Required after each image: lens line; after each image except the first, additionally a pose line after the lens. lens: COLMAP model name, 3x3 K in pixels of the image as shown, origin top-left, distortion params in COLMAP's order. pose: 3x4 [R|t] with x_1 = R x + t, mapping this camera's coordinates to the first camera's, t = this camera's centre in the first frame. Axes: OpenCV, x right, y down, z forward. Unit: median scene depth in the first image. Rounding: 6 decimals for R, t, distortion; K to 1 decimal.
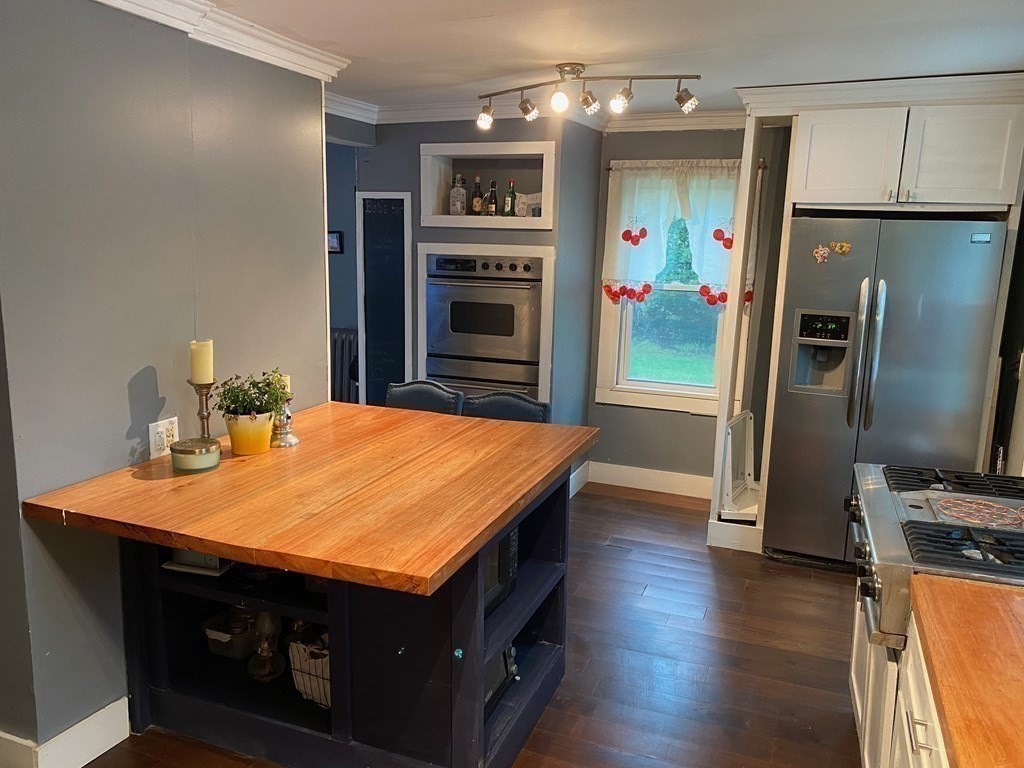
lens RADIAL K [[781.6, 0, 492.5], [0, 781.6, 379.1], [0, 0, 1]] dist [0.022861, -0.007222]
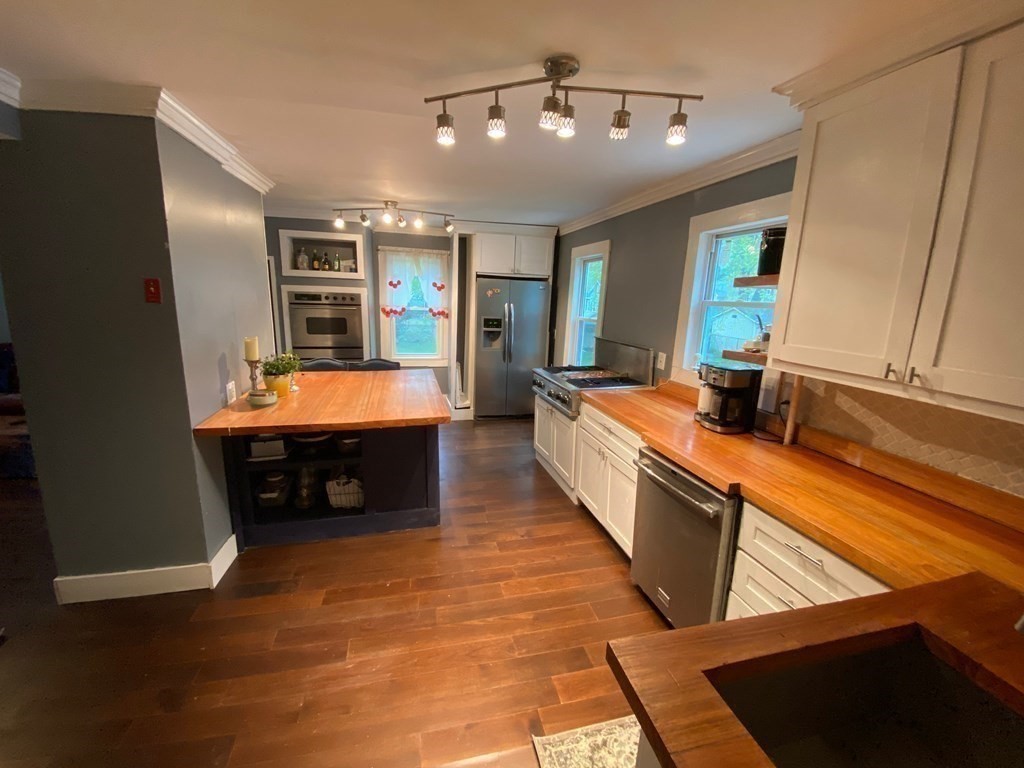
lens RADIAL K [[417.7, 0, 508.7], [0, 417.7, 390.7], [0, 0, 1]] dist [0.027593, -0.000337]
pose [[0.807169, -0.127103, 0.576474, -0.311142], [0.088555, 0.991566, 0.094631, 0.023736], [-0.583640, -0.025333, 0.811617, -0.105211]]
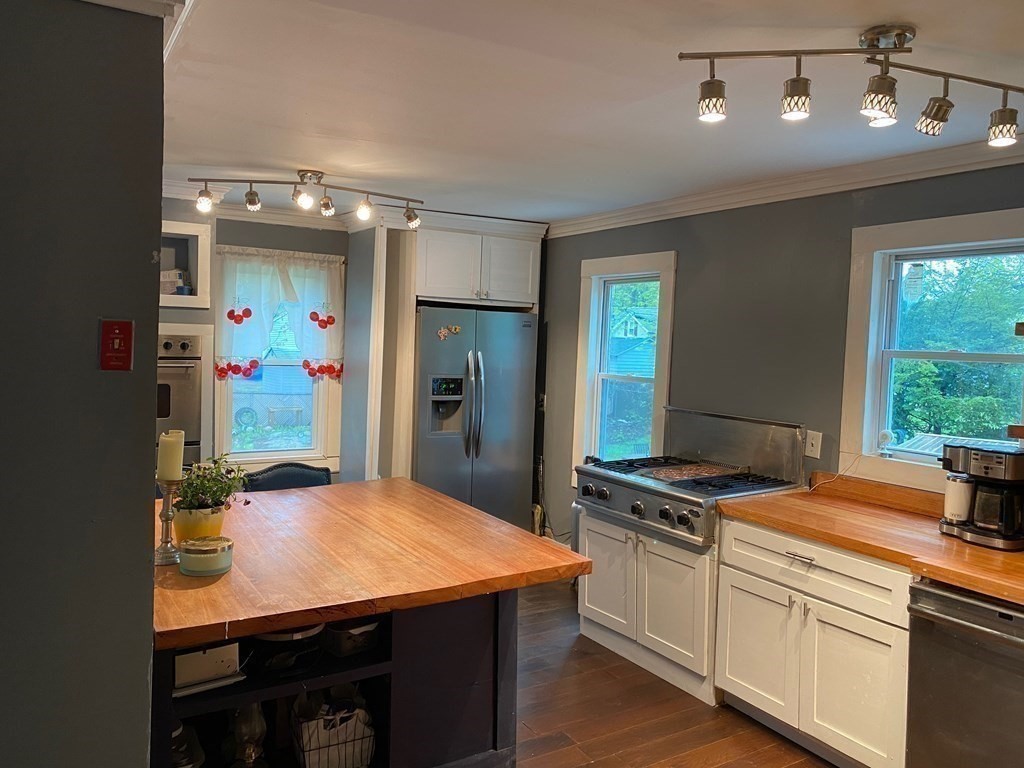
lens RADIAL K [[784.1, 0, 512.0], [0, 784.1, 384.0], [0, 0, 1]] dist [0.032510, -0.002626]
pose [[0.594607, -0.052302, 0.802313, -0.571553], [0.122207, 0.992167, -0.025891, -0.021234], [-0.794675, 0.113444, 0.596341, 0.094252]]
